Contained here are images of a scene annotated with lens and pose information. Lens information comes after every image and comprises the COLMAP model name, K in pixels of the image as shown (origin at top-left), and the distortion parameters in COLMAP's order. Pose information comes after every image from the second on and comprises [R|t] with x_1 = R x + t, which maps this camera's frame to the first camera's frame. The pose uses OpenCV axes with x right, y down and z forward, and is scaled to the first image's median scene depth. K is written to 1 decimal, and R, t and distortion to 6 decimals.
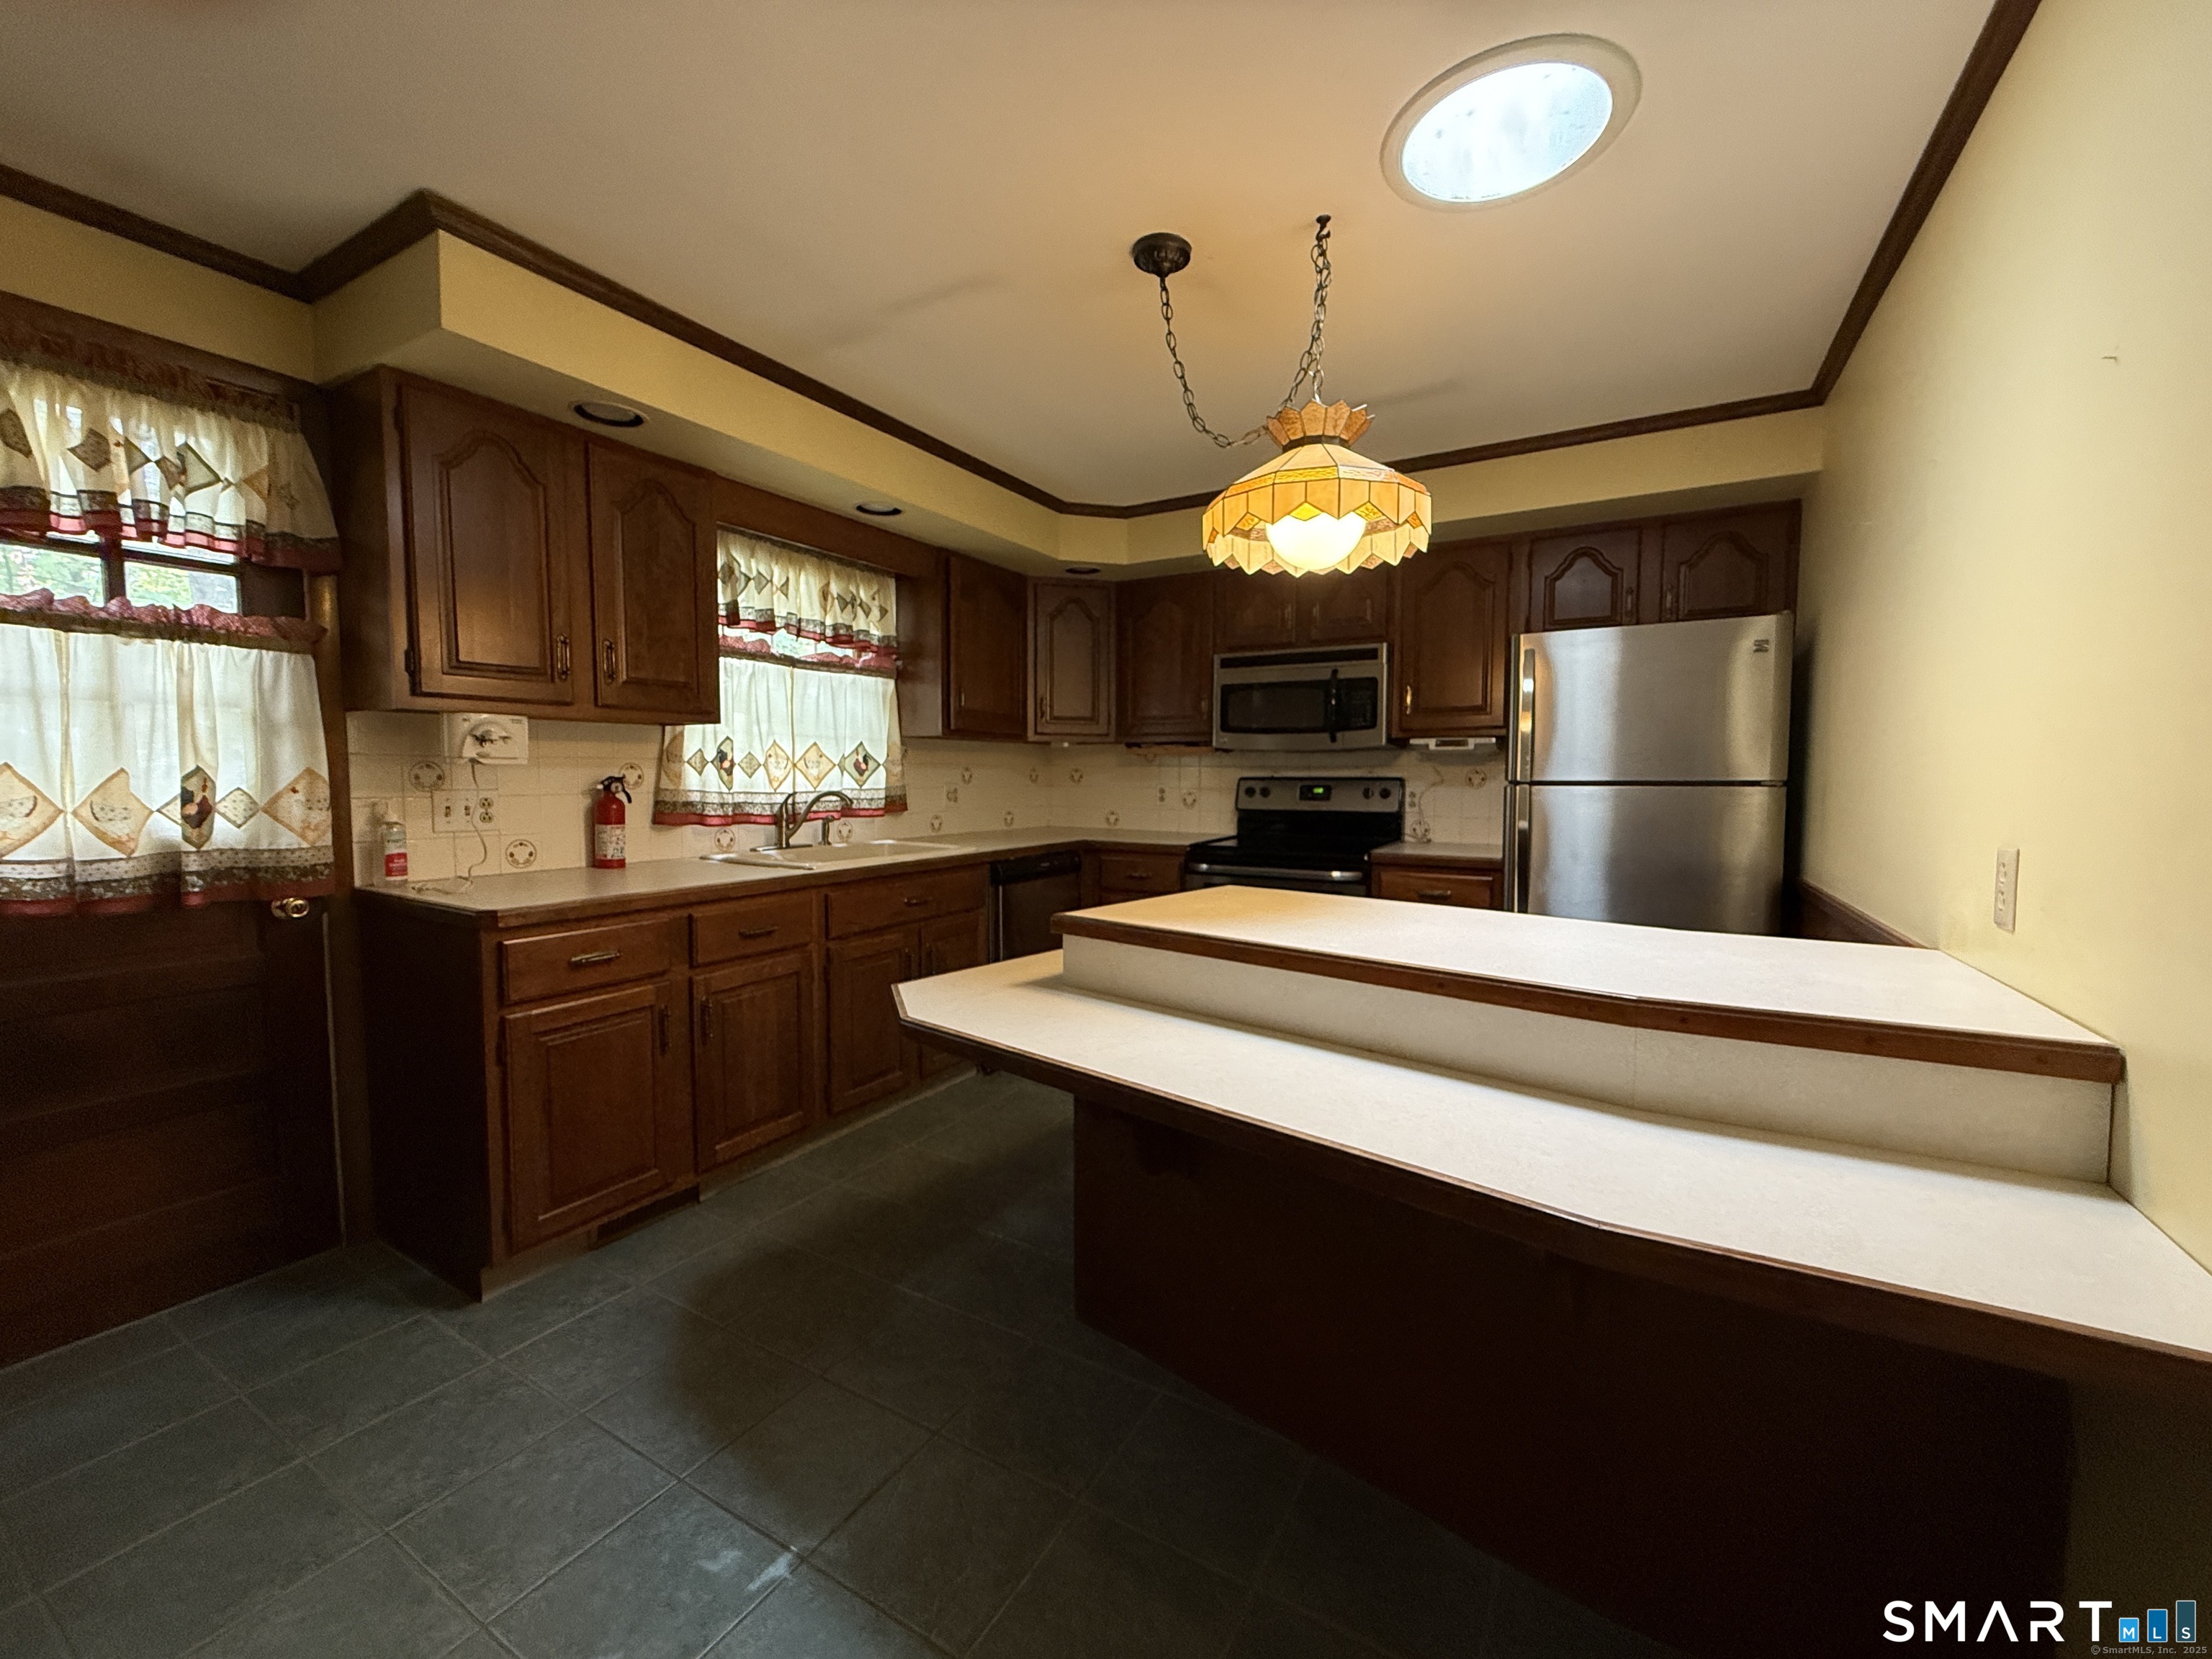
lens RADIAL K [[883.0, 0, 1106.0], [0, 883.0, 829.5], [0, 0, 1]] dist [0.000339, -0.000309]
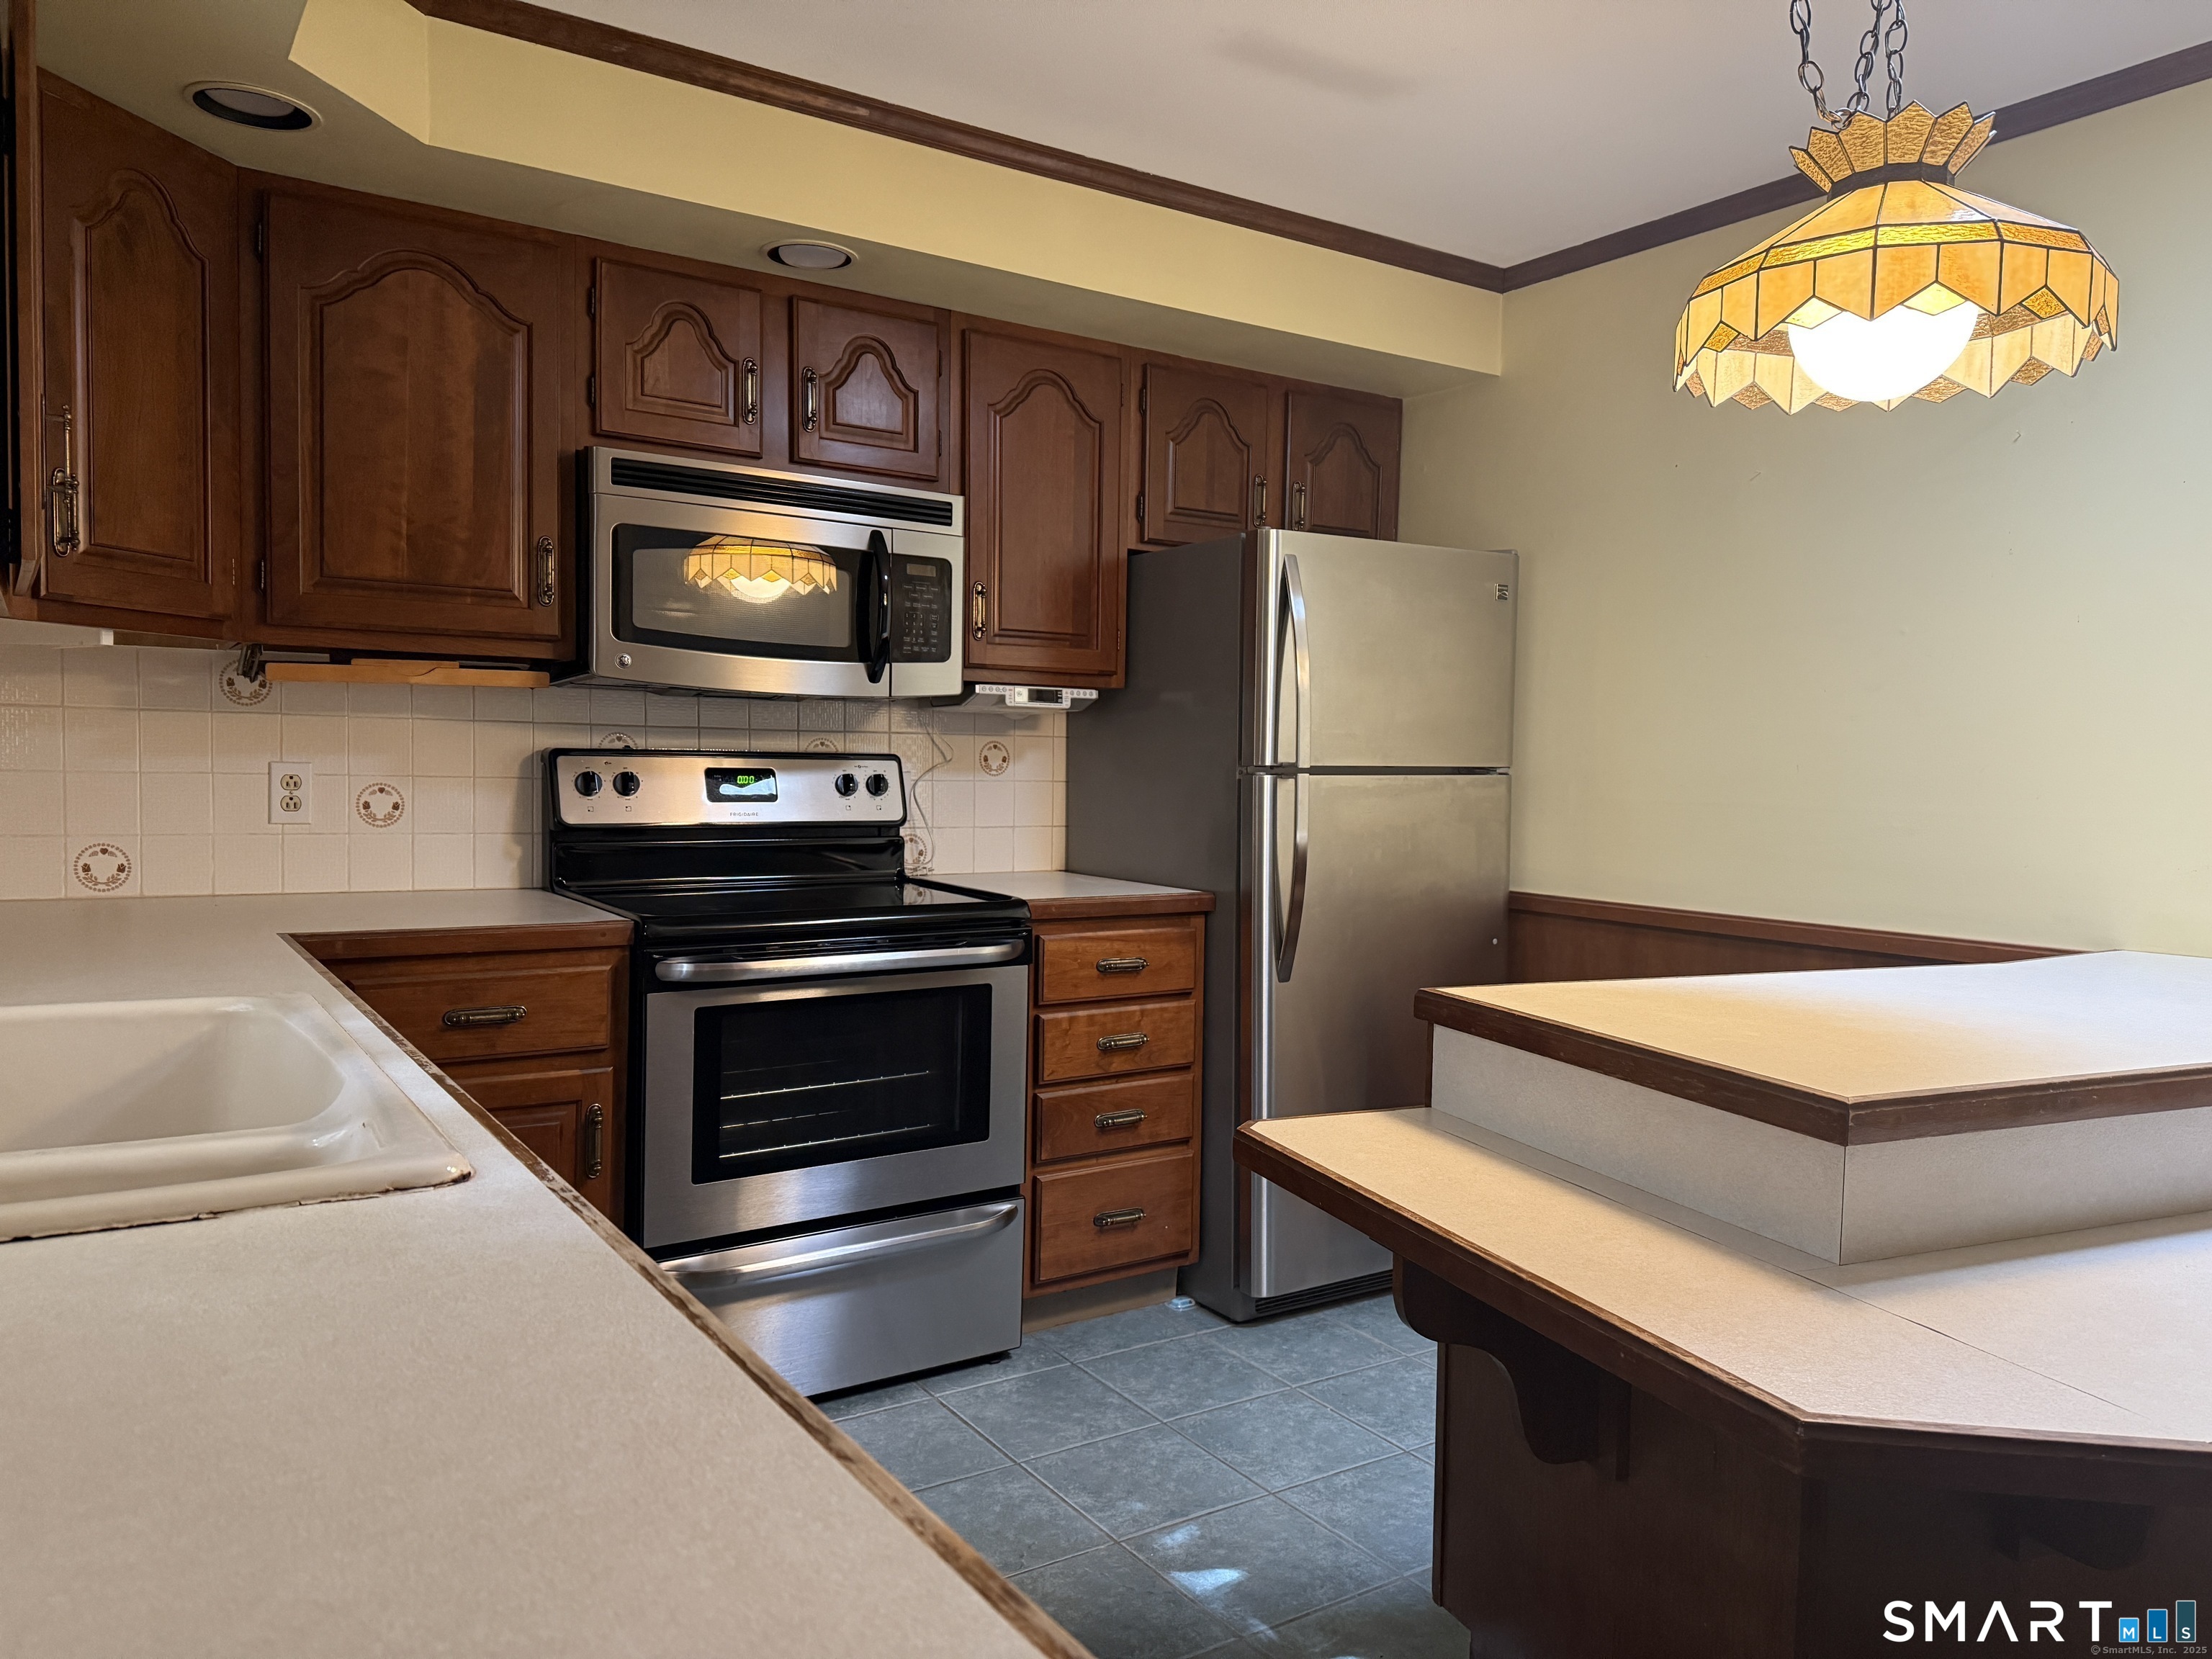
lens RADIAL K [[1547.4, 0, 1106.0], [0, 1547.4, 829.5], [0, 0, 1]] dist [0.149480, -0.223009]
pose [[0.428802, -0.035495, 0.902701, -0.459057], [0.039944, 0.998996, 0.020307, -0.029188], [-0.902515, 0.027350, 0.429789, 0.509951]]
